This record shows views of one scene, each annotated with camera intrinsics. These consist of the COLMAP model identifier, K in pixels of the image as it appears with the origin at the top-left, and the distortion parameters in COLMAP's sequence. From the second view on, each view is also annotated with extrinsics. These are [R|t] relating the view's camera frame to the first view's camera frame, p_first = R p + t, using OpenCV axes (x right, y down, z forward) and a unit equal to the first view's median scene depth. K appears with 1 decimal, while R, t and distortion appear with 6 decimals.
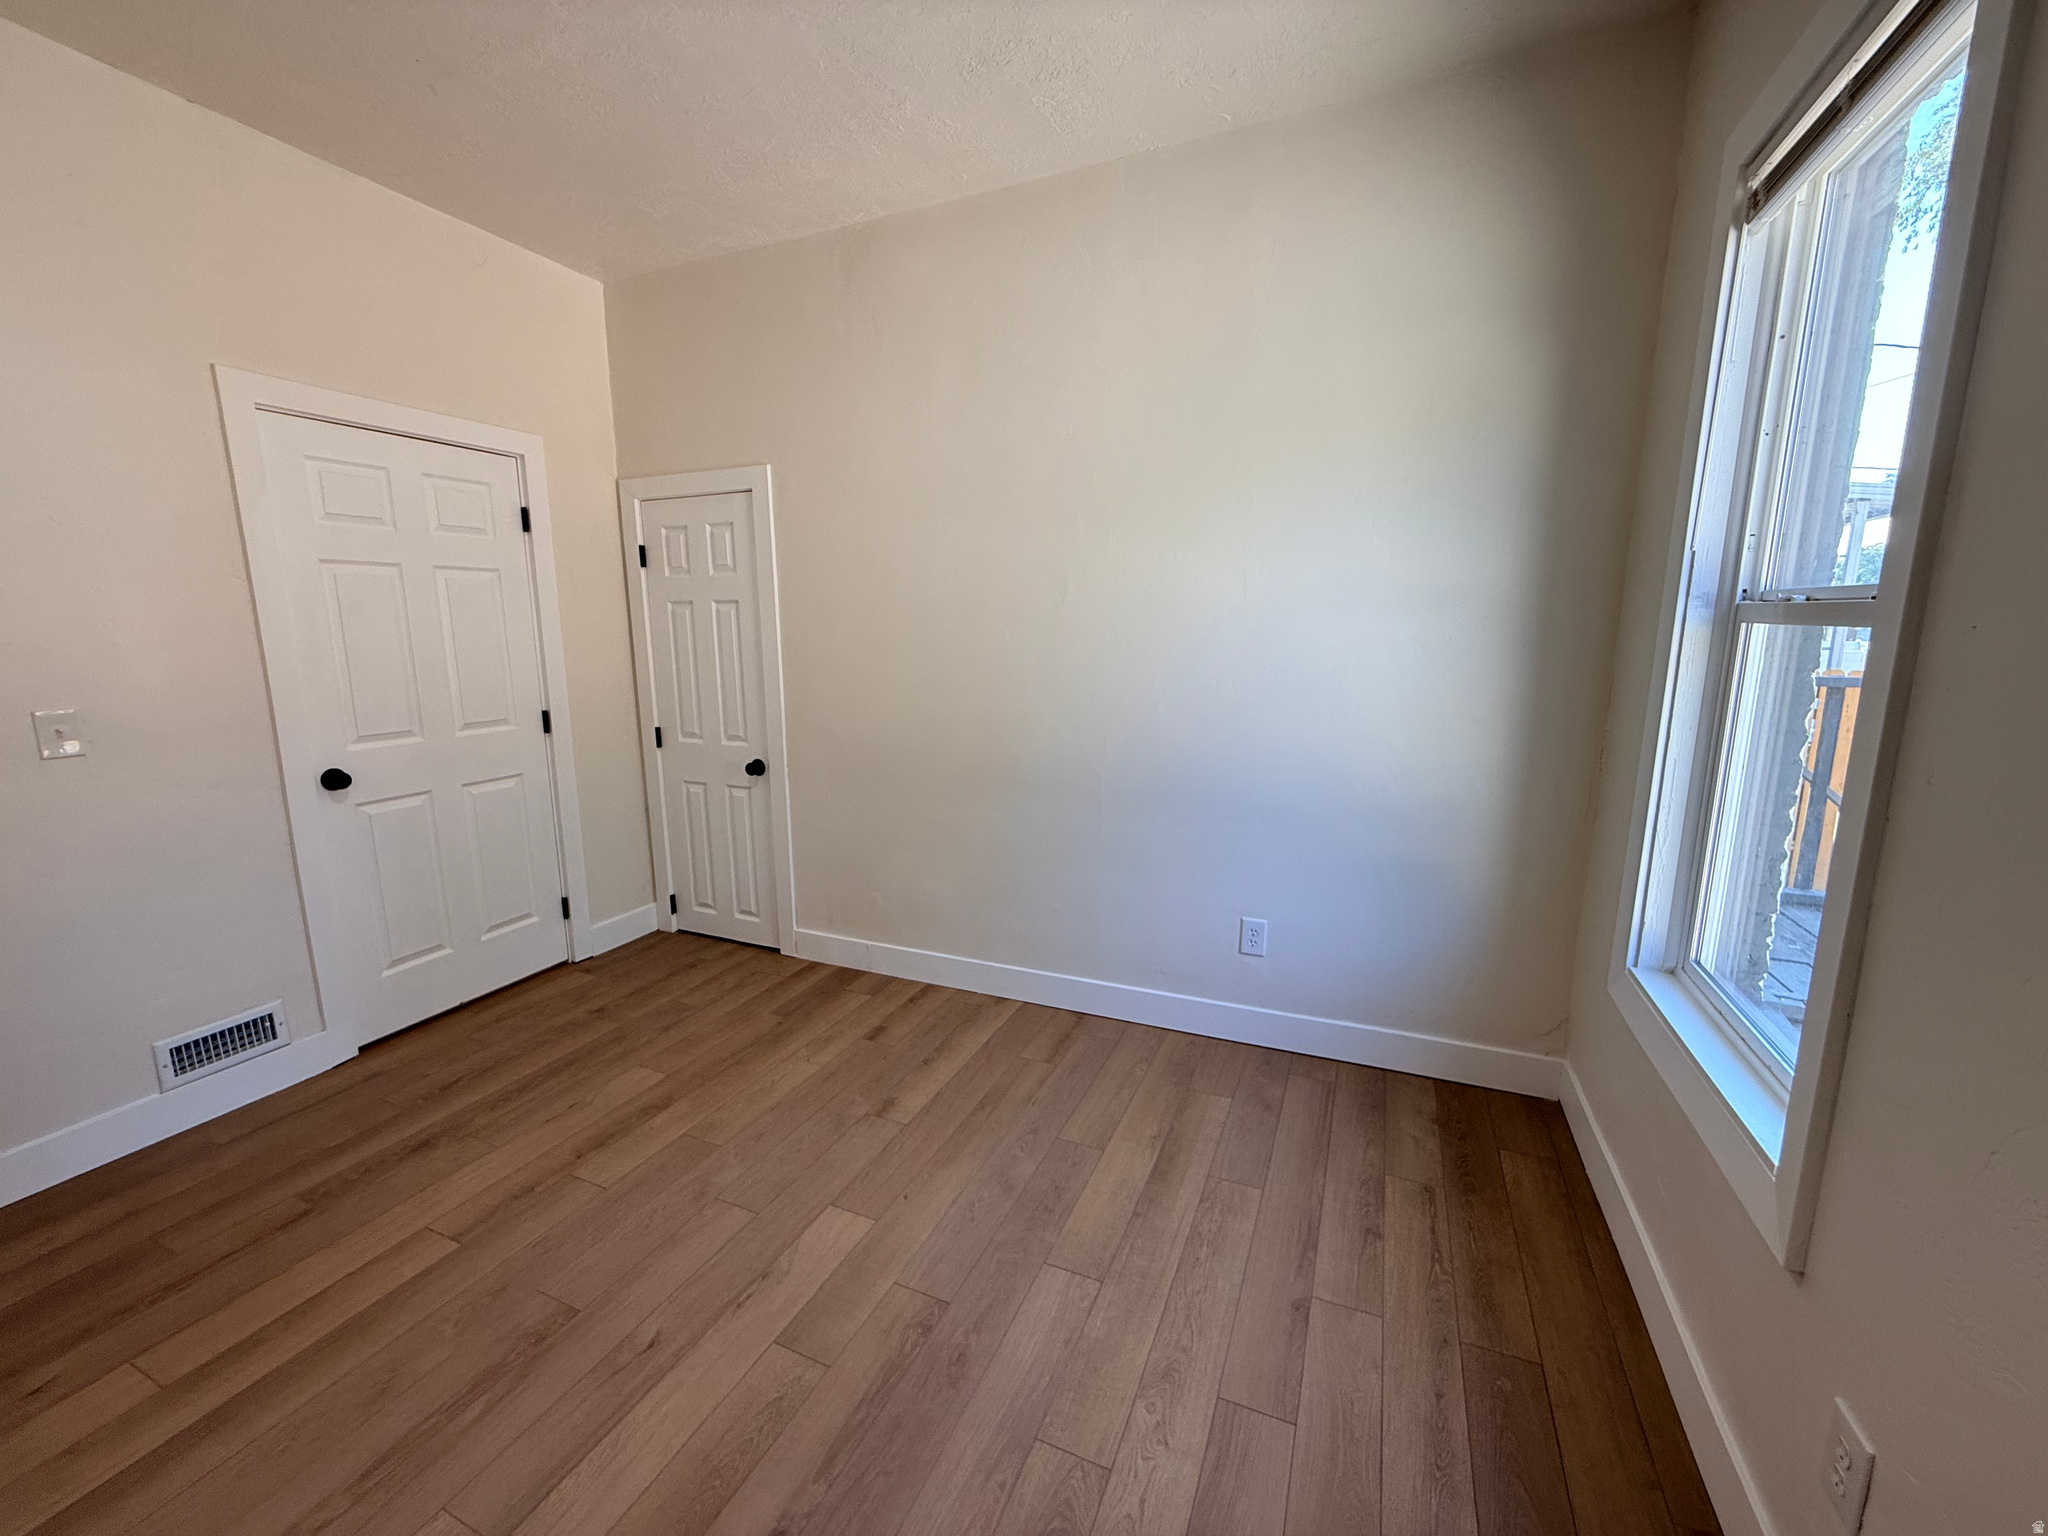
lens RADIAL K [[823.9, 0, 1023.7], [0, 823.9, 769.5], [0, 0, 1]] dist [-0.001558, -0.000122]
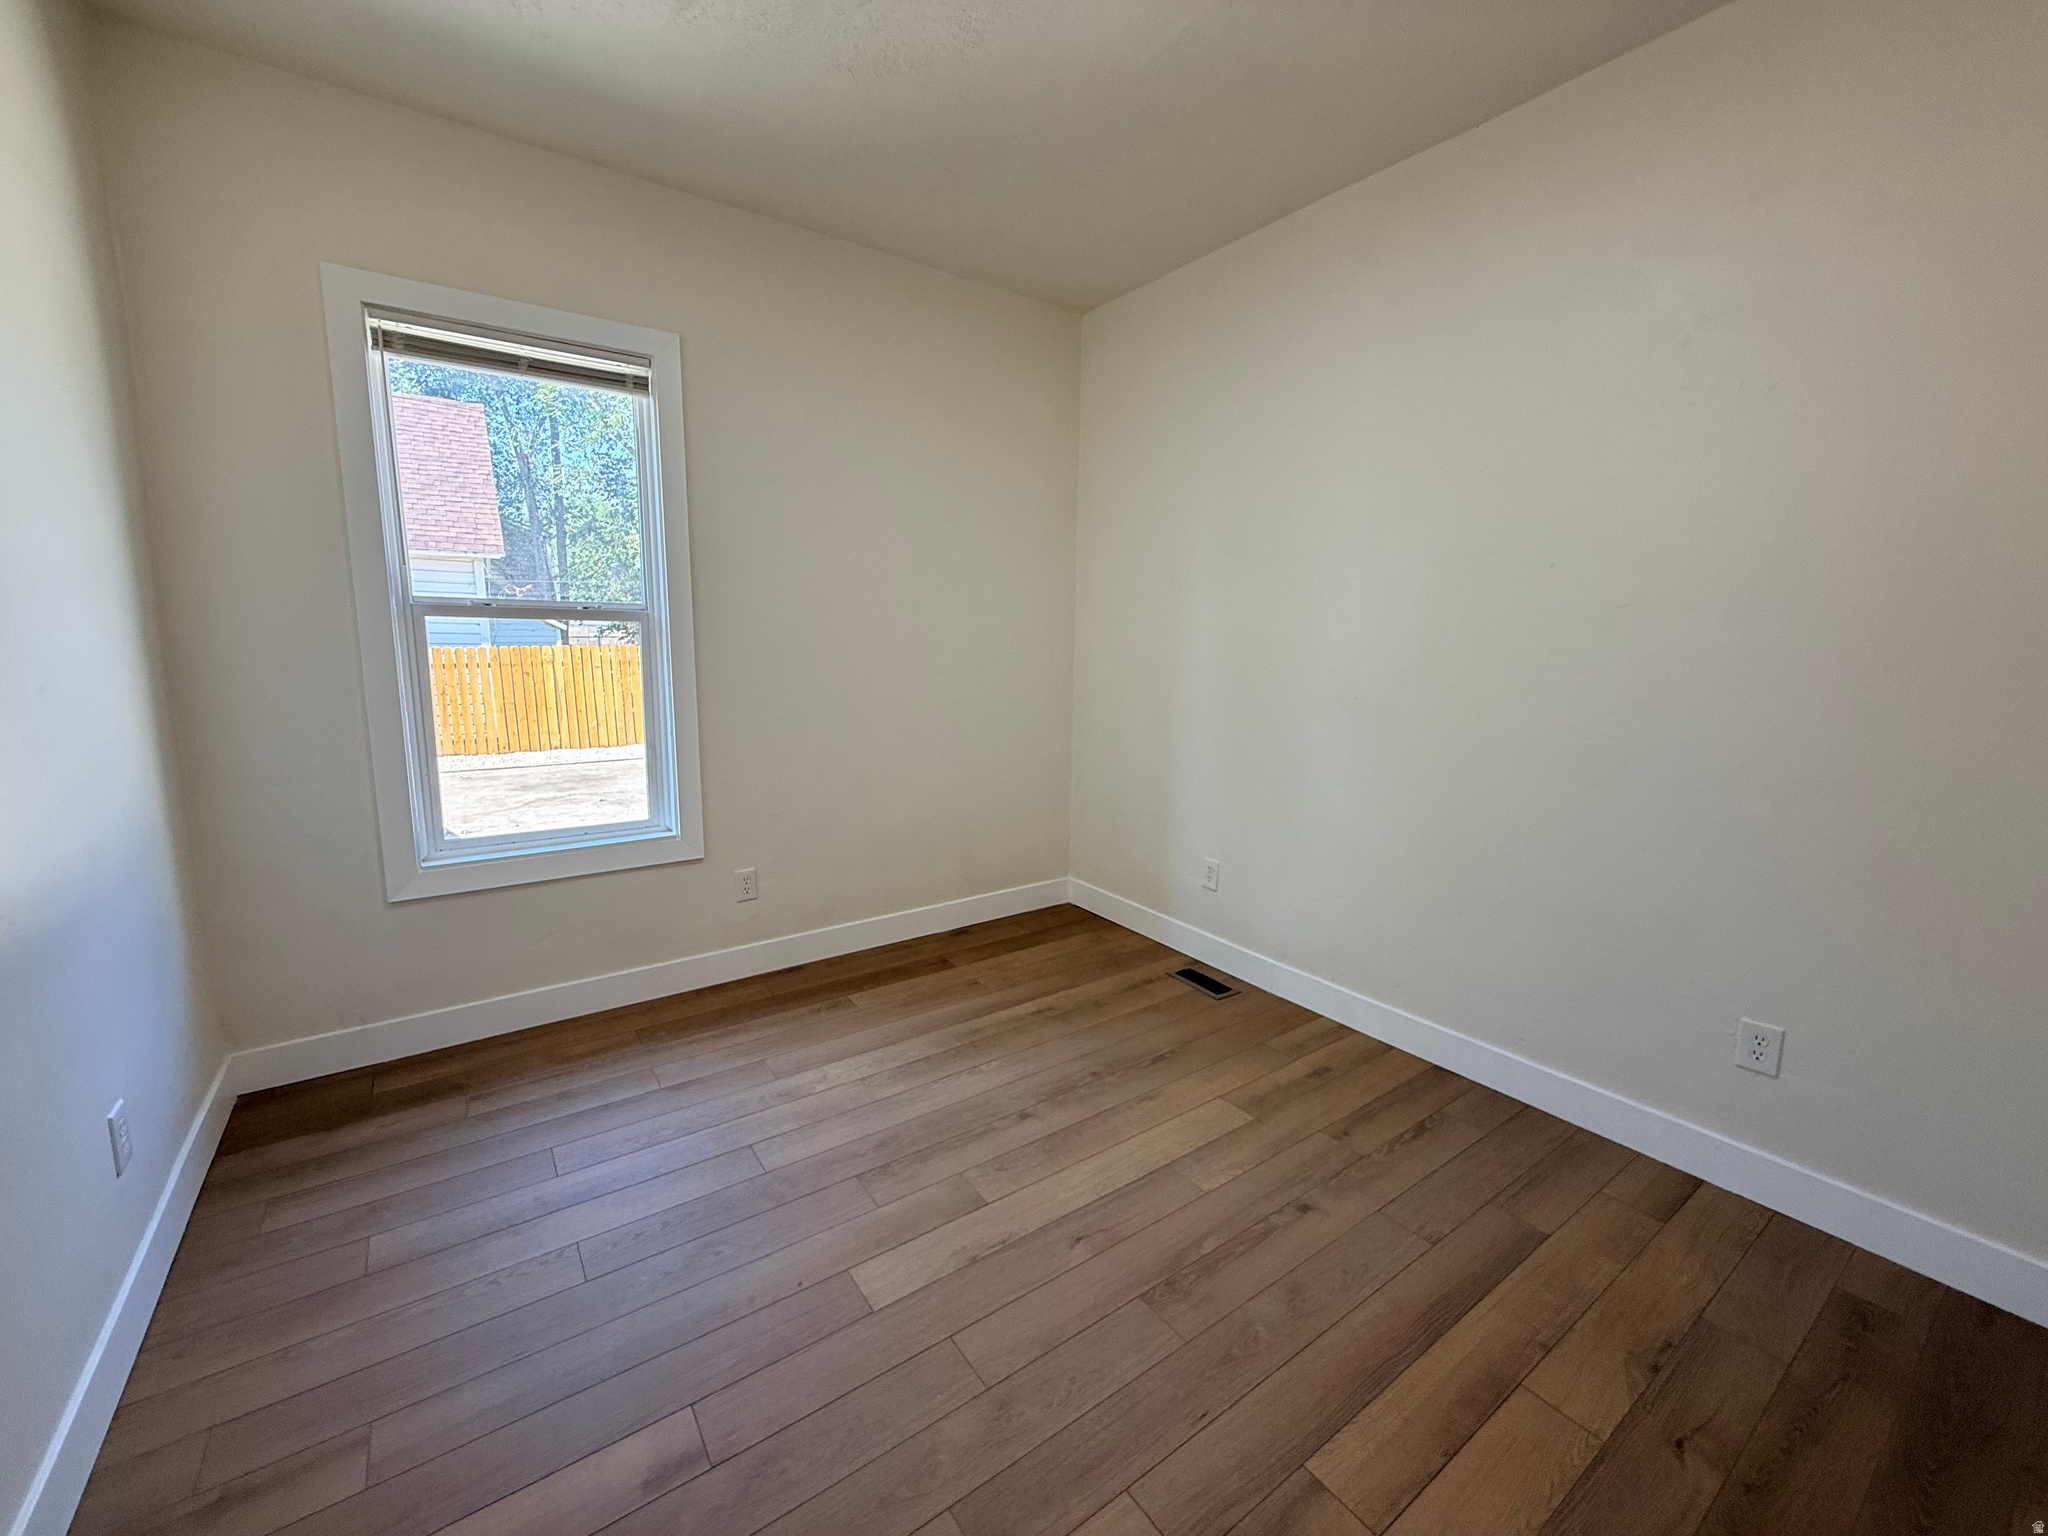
lens RADIAL K [[823.9, 0, 1022.2], [0, 823.9, 771.6], [0, 0, 1]] dist [-0.001558, -0.000122]
pose [[-0.860435, -0.090527, 0.501455, -0.895490], [0.081150, 0.947189, 0.310238, -0.283773], [-0.503057, 0.307633, -0.807648, 1.753851]]
